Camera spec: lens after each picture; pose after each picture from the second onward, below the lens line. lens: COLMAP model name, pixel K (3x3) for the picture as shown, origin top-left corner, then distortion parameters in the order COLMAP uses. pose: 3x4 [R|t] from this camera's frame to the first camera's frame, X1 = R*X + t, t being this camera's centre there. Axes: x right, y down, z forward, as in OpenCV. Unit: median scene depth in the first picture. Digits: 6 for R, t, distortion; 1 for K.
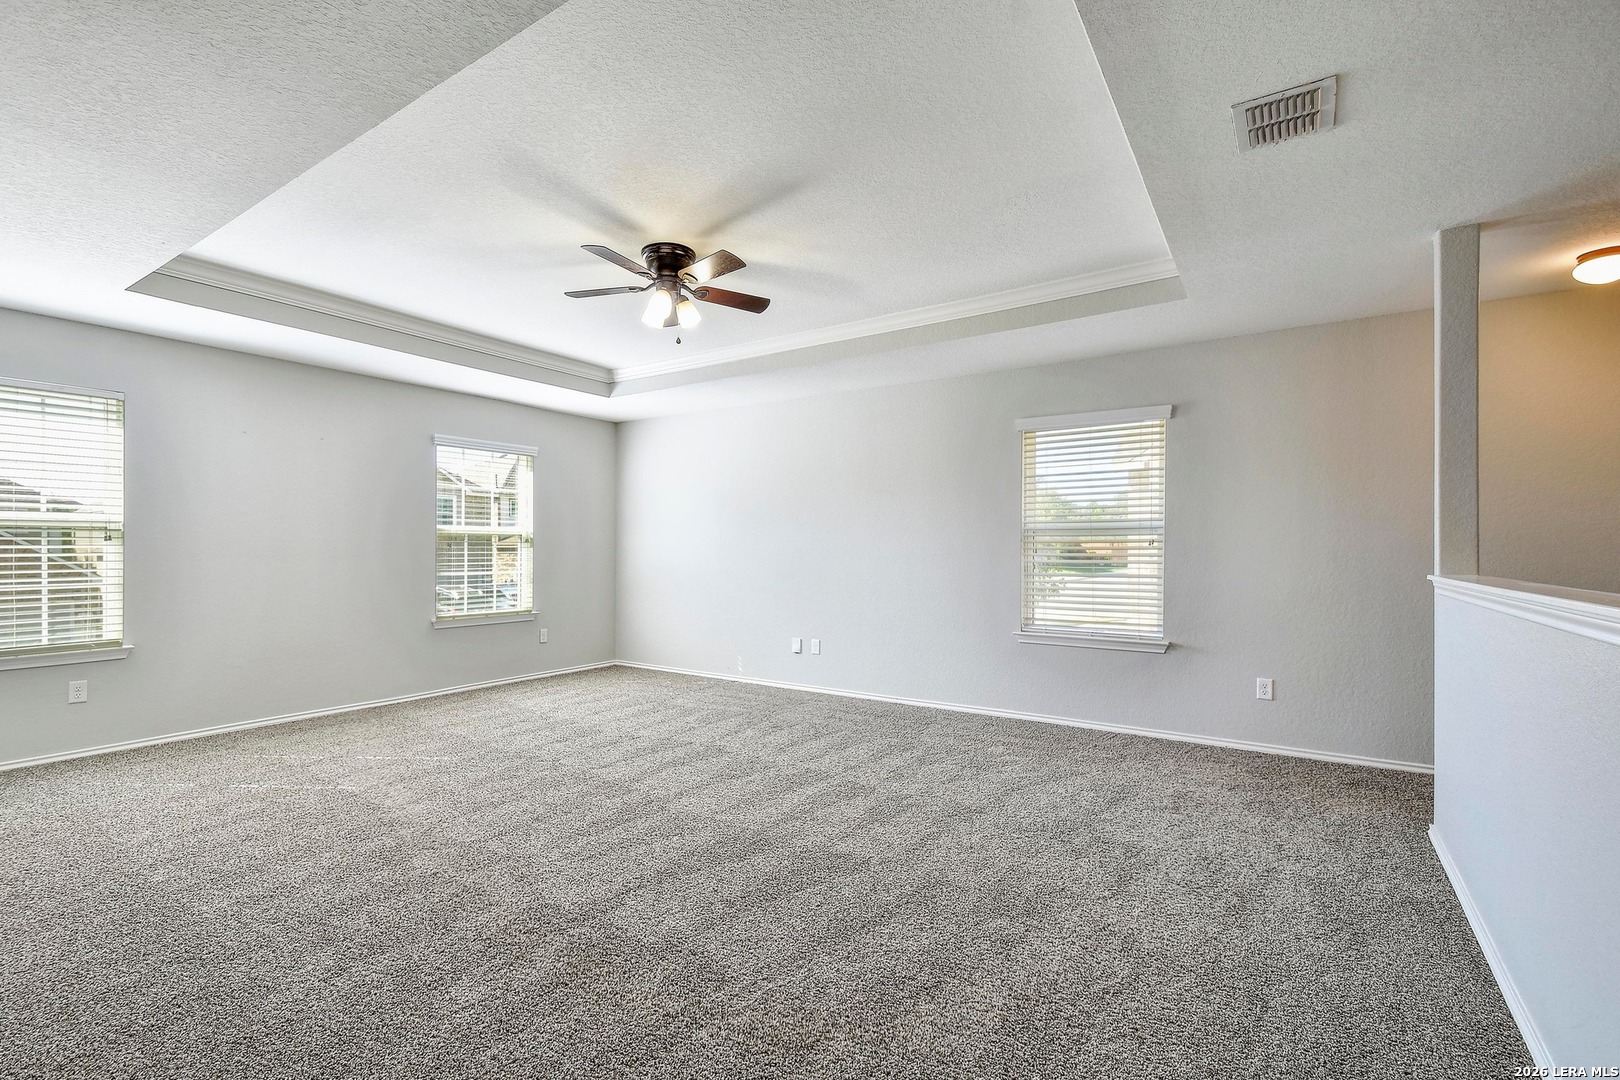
lens RADIAL K [[739.8, 0, 810.0], [0, 739.8, 540.0], [0, 0, 1]] dist [0.000742, -0.000060]
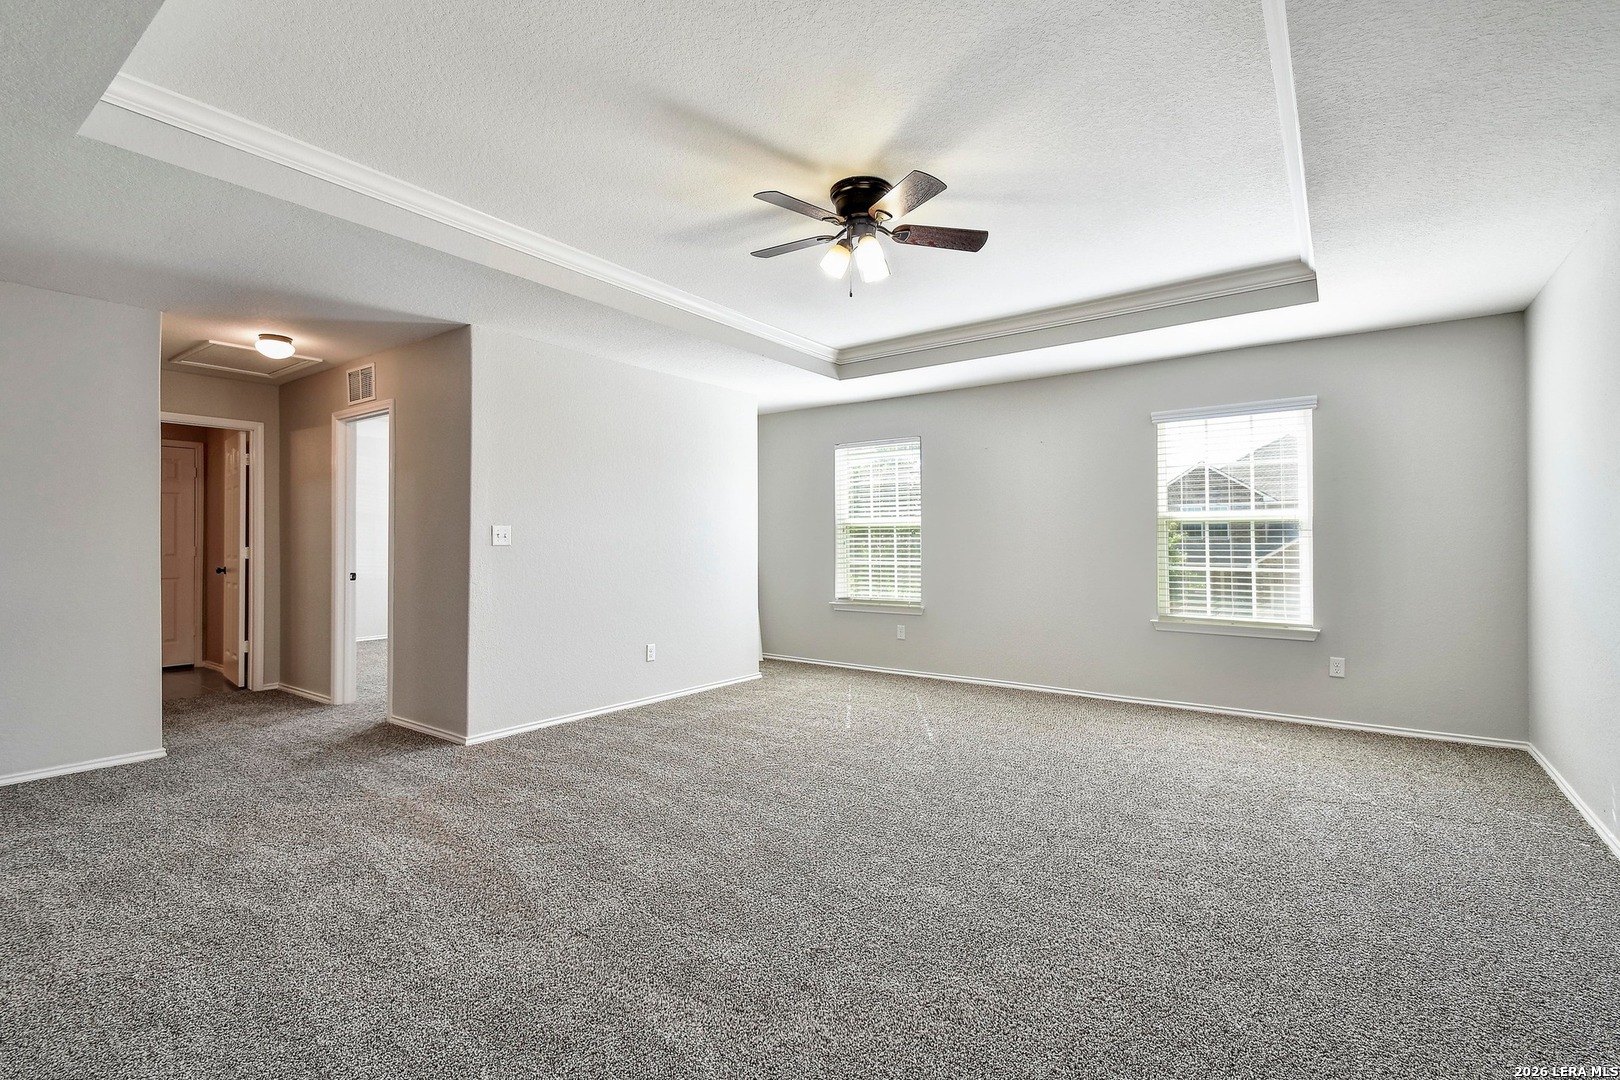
lens RADIAL K [[739.8, 0, 810.0], [0, 739.8, 540.0], [0, 0, 1]] dist [0.000742, -0.000060]
pose [[-0.085902, 0.000309, -0.996304, 0.406322], [0.014342, 0.999897, -0.000927, 0.006964], [0.996200, -0.014368, -0.085898, 0.624756]]
